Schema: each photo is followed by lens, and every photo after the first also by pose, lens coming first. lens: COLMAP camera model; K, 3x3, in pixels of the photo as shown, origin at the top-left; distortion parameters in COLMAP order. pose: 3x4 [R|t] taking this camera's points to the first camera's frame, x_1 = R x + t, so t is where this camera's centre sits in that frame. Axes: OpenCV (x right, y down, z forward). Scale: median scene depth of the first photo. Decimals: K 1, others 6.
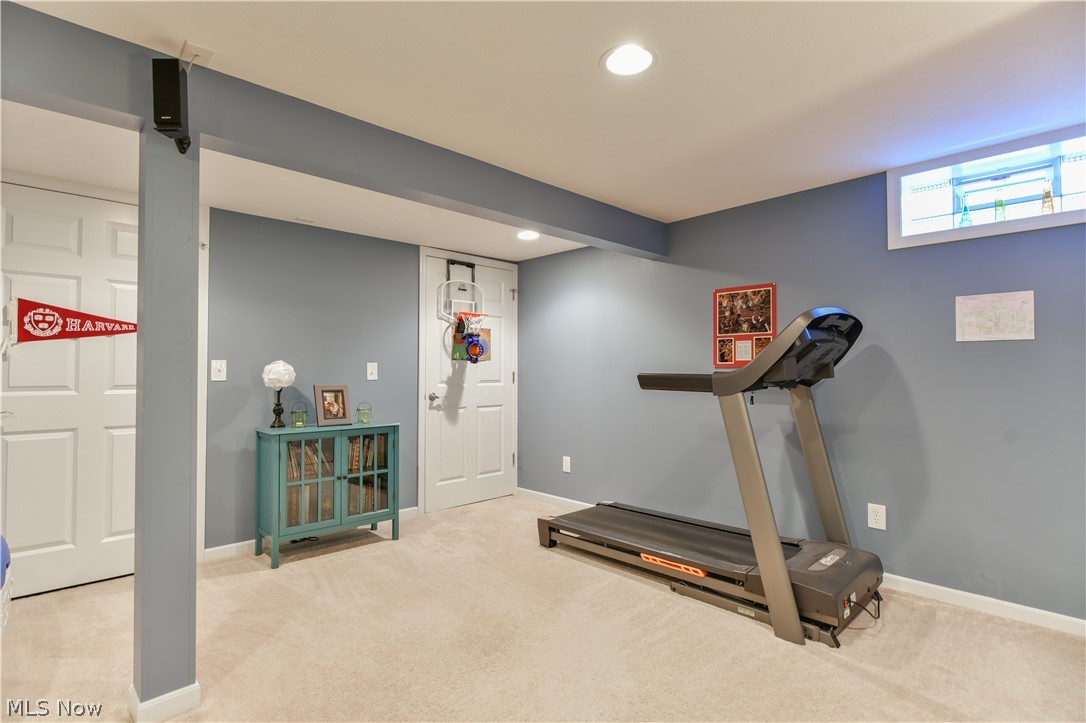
lens RADIAL K [[533.5, 0, 545.6], [0, 533.5, 361.5], [0, 0, 1]] dist [-0.011448, -0.001289]
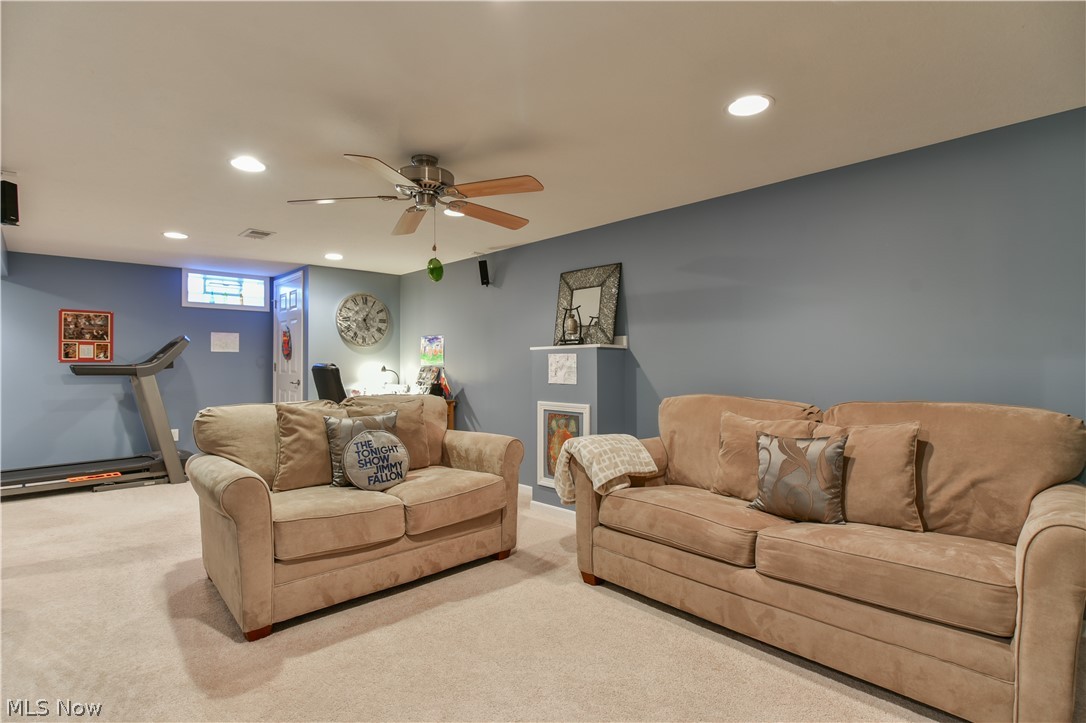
lens RADIAL K [[533.5, 0, 550.3], [0, 533.5, 361.9], [0, 0, 1]] dist [-0.011448, -0.001289]
pose [[-0.022967, 0.005317, 0.999722, -1.262368], [-0.016045, 0.999855, -0.005686, -0.002603], [-0.999607, -0.016171, -0.022878, -0.346384]]
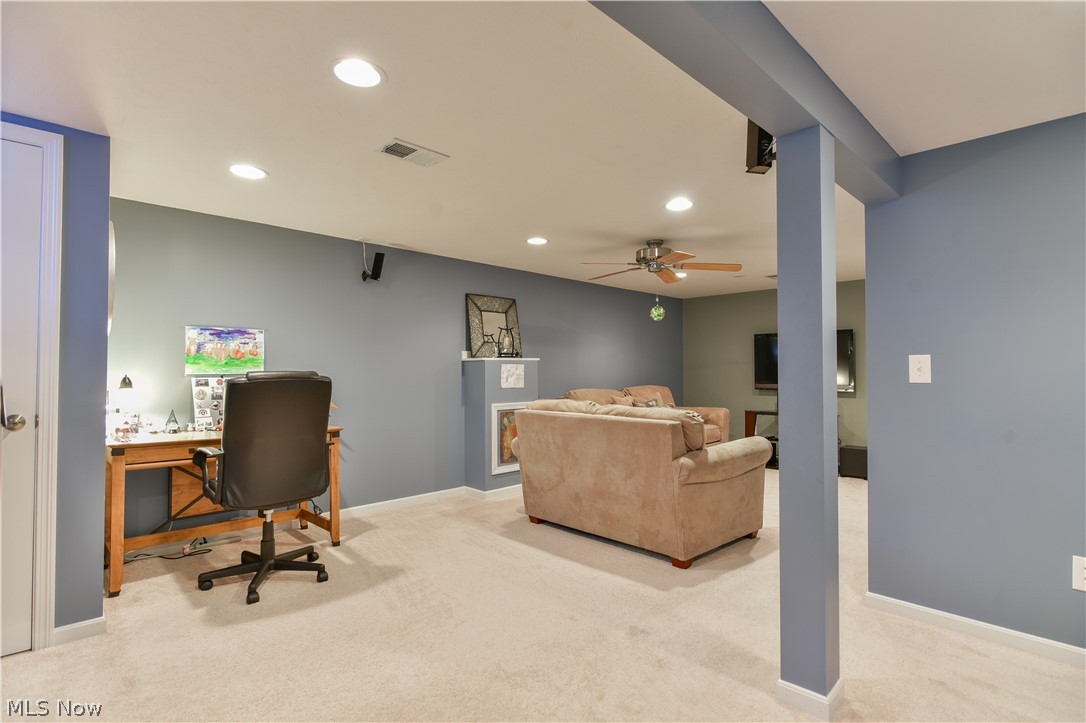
lens RADIAL K [[533.5, 0, 543.5], [0, 533.5, 367.2], [0, 0, 1]] dist [-0.011448, -0.001289]
pose [[-0.999336, 0.003544, -0.036252, -0.096776], [0.004542, 0.999612, -0.027491, 0.023052], [0.036141, -0.027637, -0.998964, 1.132977]]
